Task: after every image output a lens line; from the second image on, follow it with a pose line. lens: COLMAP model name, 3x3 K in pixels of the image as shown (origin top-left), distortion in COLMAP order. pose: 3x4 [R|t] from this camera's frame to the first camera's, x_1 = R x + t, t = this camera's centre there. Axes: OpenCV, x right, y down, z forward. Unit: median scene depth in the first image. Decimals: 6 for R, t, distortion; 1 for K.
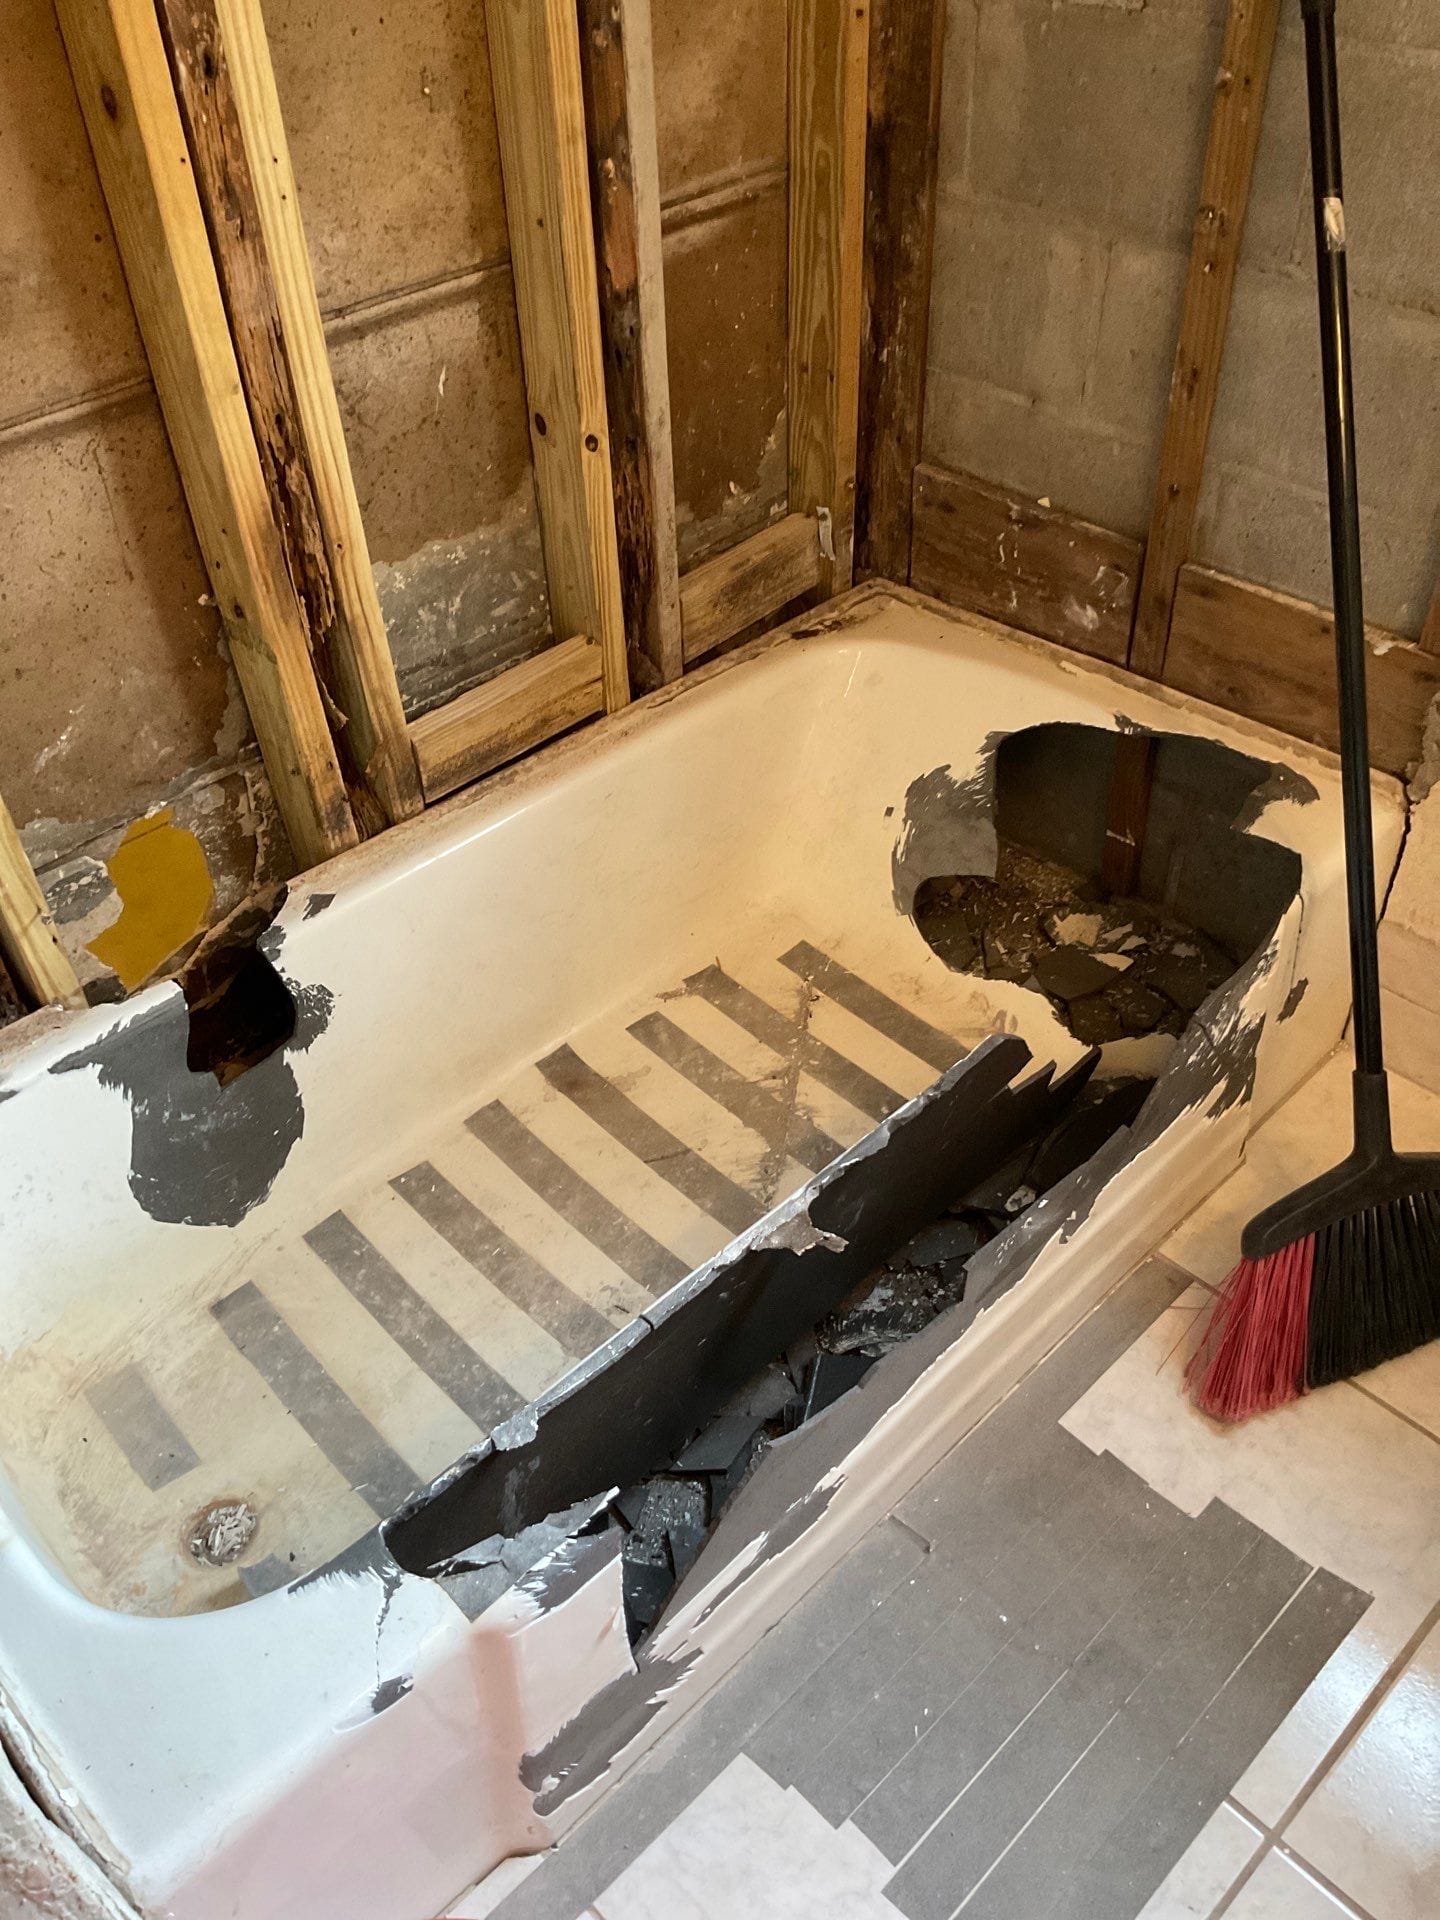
lens RADIAL K [[1646.3, 0, 720.0], [0, 1646.3, 960.0], [0, 0, 1]] dist [0.014415, -0.009991]
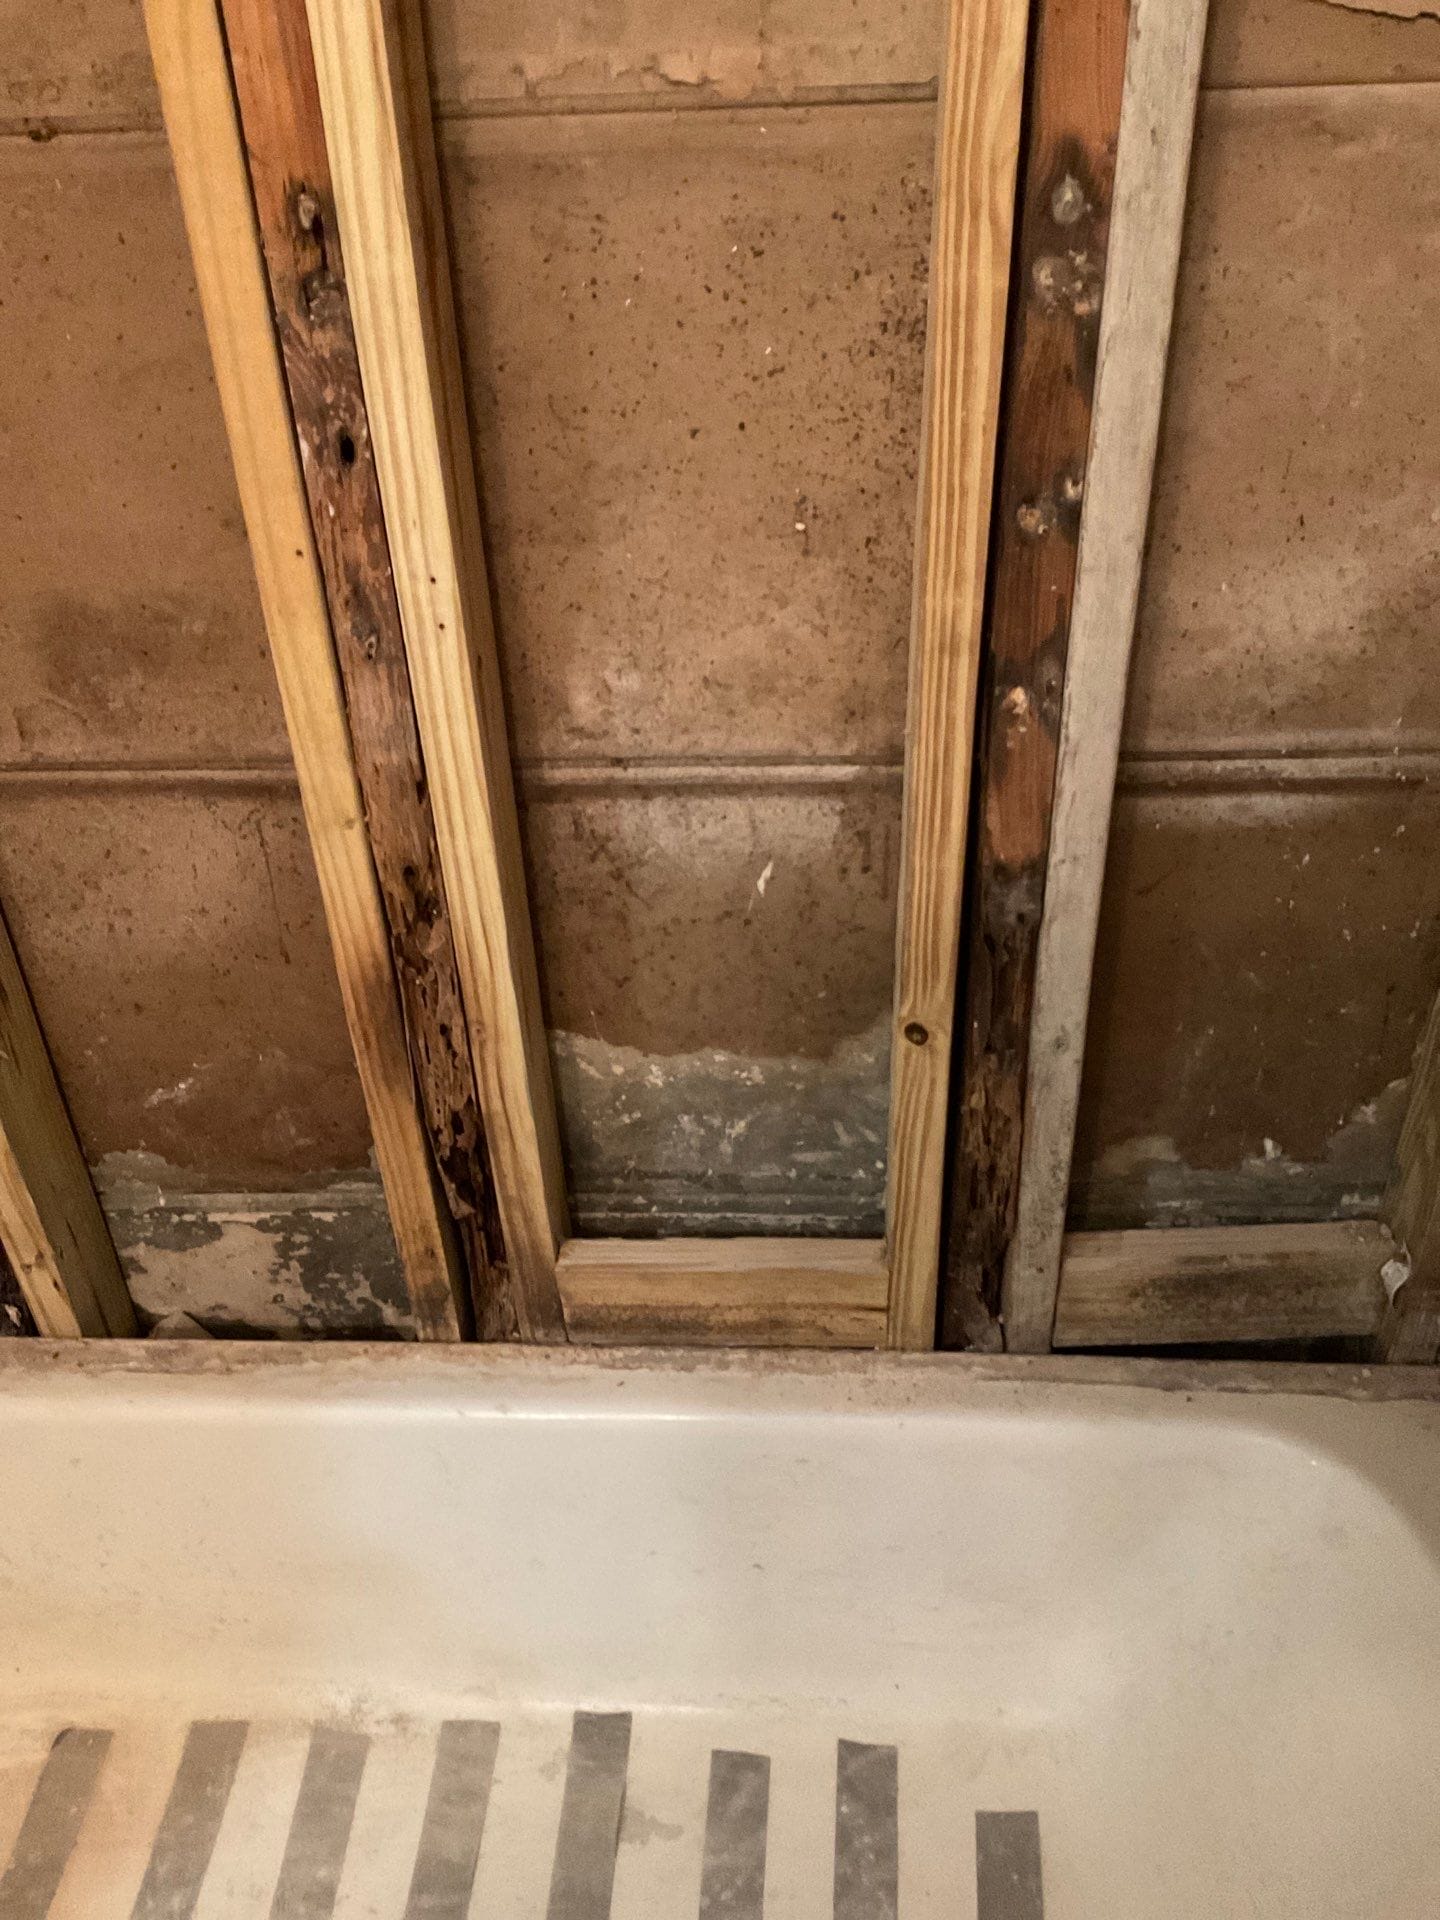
lens RADIAL K [[1552.0, 0, 720.0], [0, 1552.0, 960.0], [0, 0, 1]] dist [0.241422, -0.634356]
pose [[0.675524, 0.419260, -0.606539, 0.261694], [-0.468964, 0.879083, 0.085349, -0.381226], [0.568982, 0.226789, 0.790460, 0.466074]]
